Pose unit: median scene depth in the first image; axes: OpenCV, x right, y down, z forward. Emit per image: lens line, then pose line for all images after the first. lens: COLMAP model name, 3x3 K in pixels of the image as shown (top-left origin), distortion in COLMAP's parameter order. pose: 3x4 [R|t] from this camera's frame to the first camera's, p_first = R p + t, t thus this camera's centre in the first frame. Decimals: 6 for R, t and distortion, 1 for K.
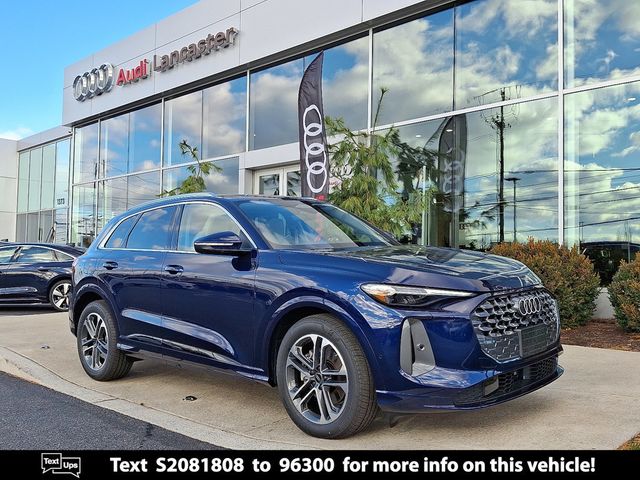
lens RADIAL K [[594.7, 0, 335.4], [0, 594.7, 239.8], [0, 0, 1]] dist [0.176315, -0.402564]
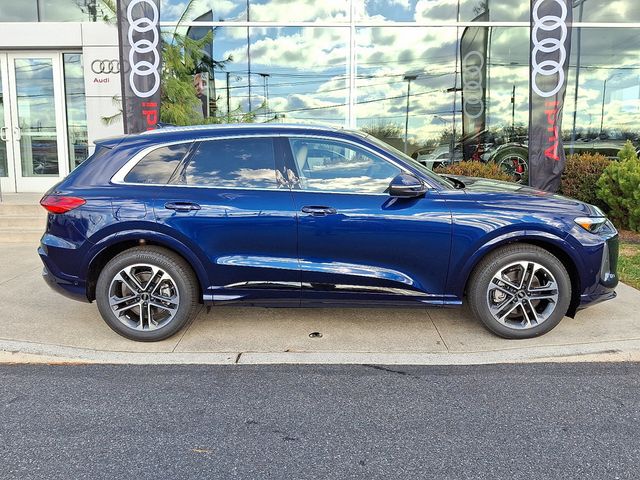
lens RADIAL K [[573.5, 0, 321.6], [0, 573.5, 228.0], [0, 0, 1]] dist [0.037877, -0.004454]
pose [[0.739496, -0.097129, 0.666116, -0.974395], [-0.024218, 0.985056, 0.170521, -0.089129], [-0.672725, -0.142232, 0.726093, 0.364783]]
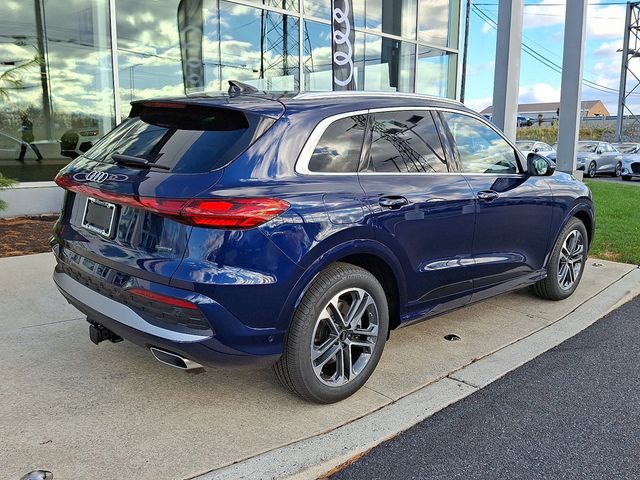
lens RADIAL K [[573.5, 0, 321.6], [0, 573.5, 228.0], [0, 0, 1]] dist [0.037877, -0.004454]
pose [[0.035424, -0.152345, 0.987692, -1.212601], [-0.059029, 0.986268, 0.154242, -0.019809], [-0.997628, -0.063767, 0.025945, 1.346208]]
